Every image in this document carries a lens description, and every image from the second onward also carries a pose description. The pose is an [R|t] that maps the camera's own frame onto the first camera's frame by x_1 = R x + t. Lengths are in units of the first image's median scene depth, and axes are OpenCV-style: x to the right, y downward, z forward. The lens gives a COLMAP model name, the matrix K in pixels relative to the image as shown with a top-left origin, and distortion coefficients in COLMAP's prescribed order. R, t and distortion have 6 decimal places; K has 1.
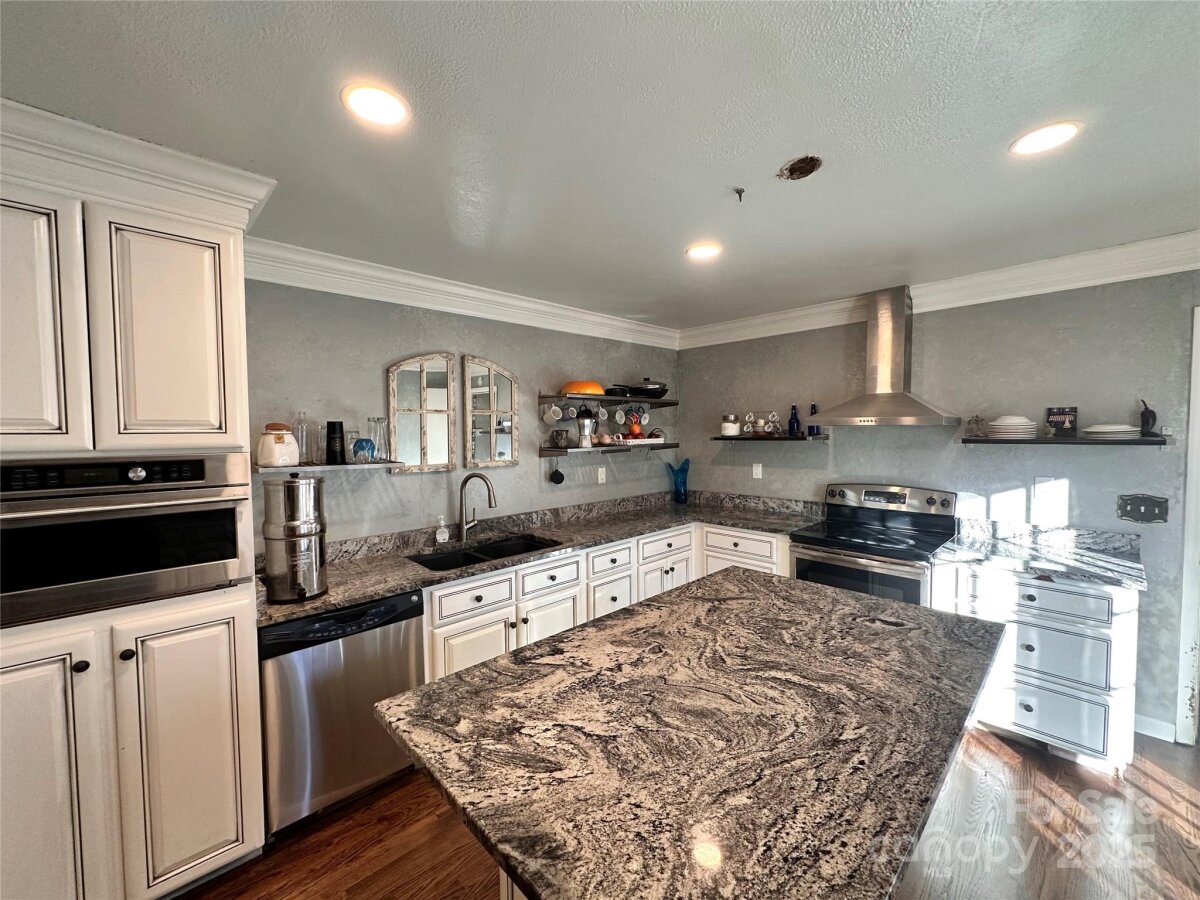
lens RADIAL K [[479.0, 0, 600.0], [0, 479.0, 450.0], [0, 0, 1]] dist [-0.001767, 0.001036]
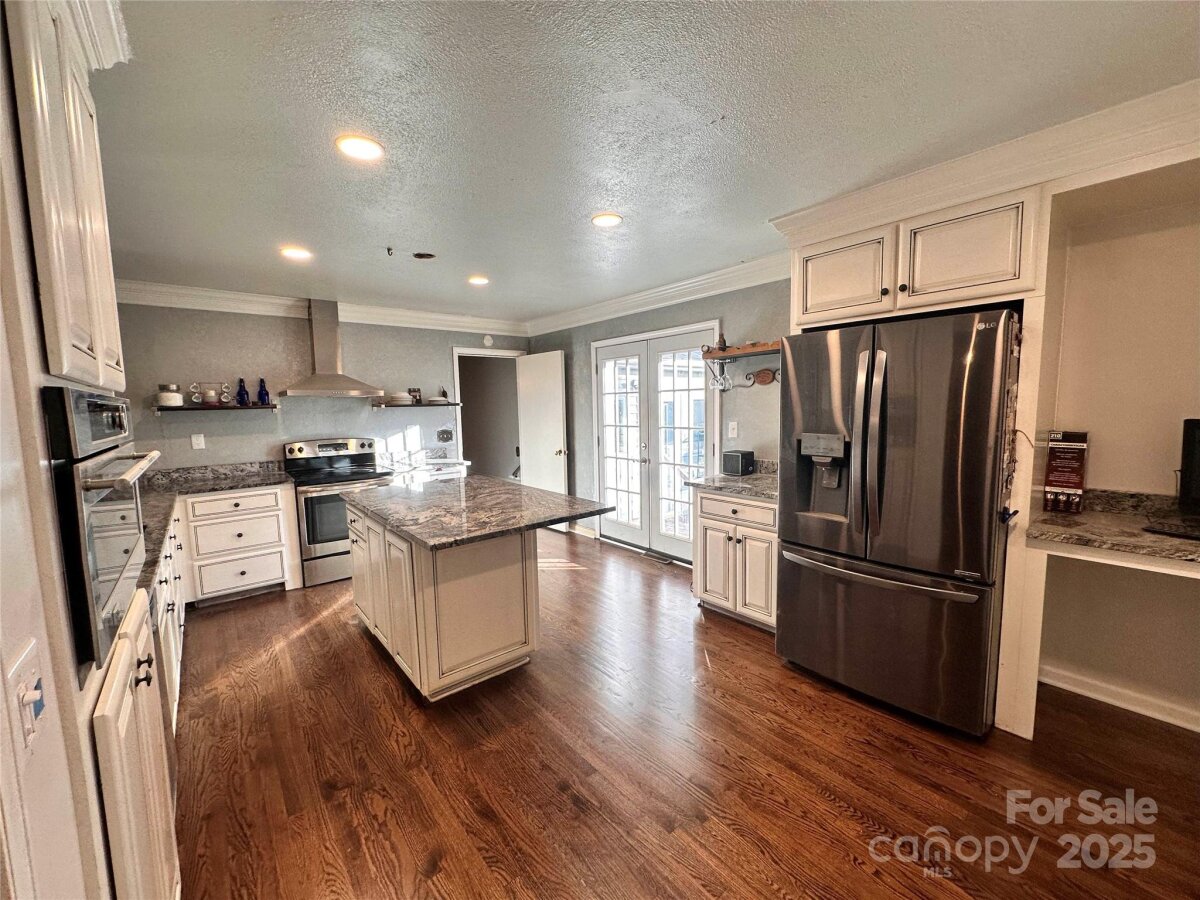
lens RADIAL K [[479.0, 0, 600.0], [0, 479.0, 450.0], [0, 0, 1]] dist [-0.001767, 0.001036]
pose [[0.068388, -0.090292, 0.993565, -0.730151], [0.057449, 0.994600, 0.086432, 0.027385], [-0.996003, 0.051169, 0.073206, 0.096847]]
